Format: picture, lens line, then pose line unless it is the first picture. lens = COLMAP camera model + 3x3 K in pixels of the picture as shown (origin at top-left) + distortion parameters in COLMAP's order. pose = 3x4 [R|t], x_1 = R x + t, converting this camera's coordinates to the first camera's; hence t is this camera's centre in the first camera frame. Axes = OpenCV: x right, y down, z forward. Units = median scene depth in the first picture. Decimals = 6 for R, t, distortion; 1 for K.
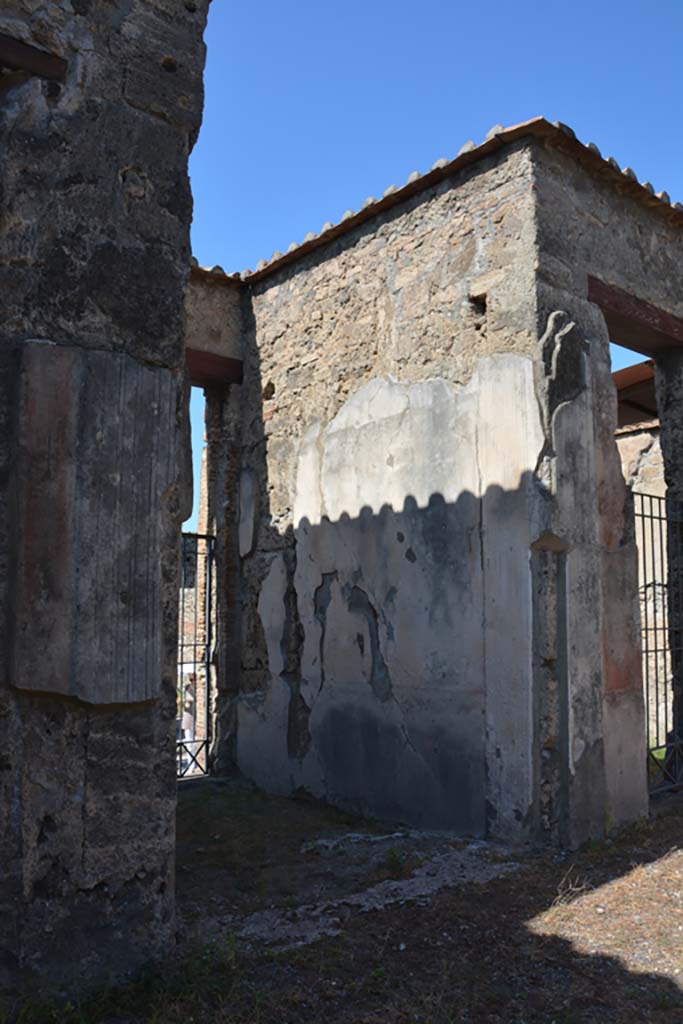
lens RADIAL K [[818.1, 0, 376.4], [0, 818.1, 509.8], [0, 0, 1]] dist [-0.136649, 0.007024]
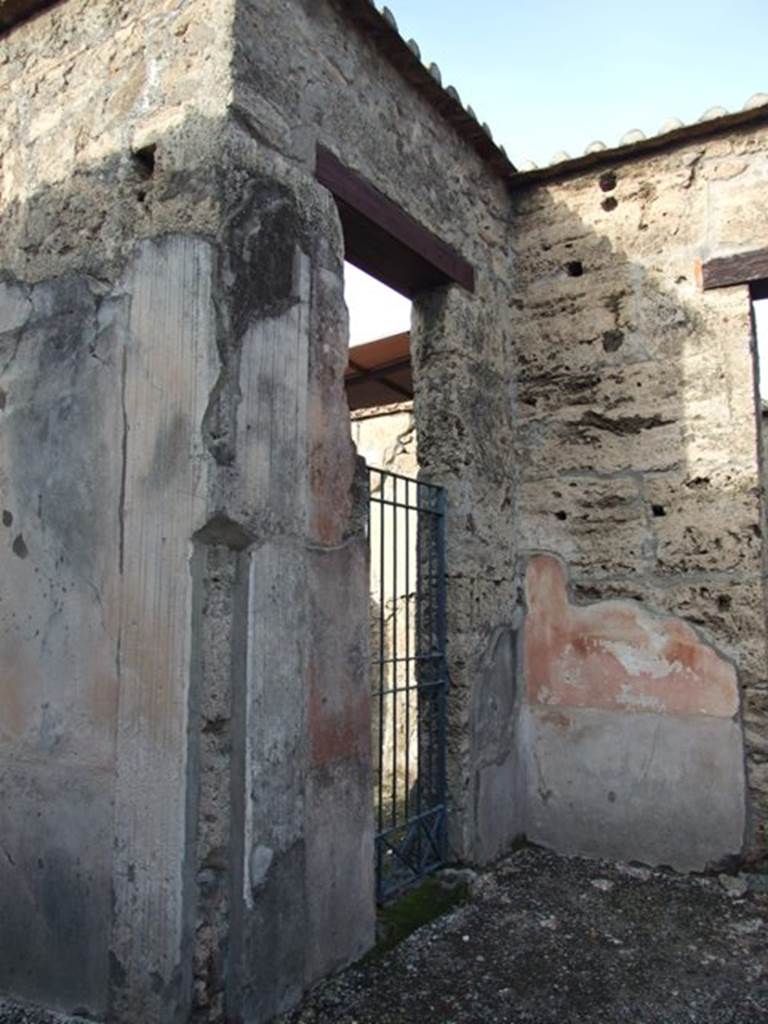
lens RADIAL K [[819.6, 0, 384.0], [0, 819.6, 512.0], [0, 0, 1]] dist [-0.072306, 0.061531]
pose [[0.958909, 0.035533, 0.281480, 0.138508], [-0.036422, 0.999334, -0.002074, 0.019645], [-0.281366, -0.008263, 0.959565, 0.326406]]
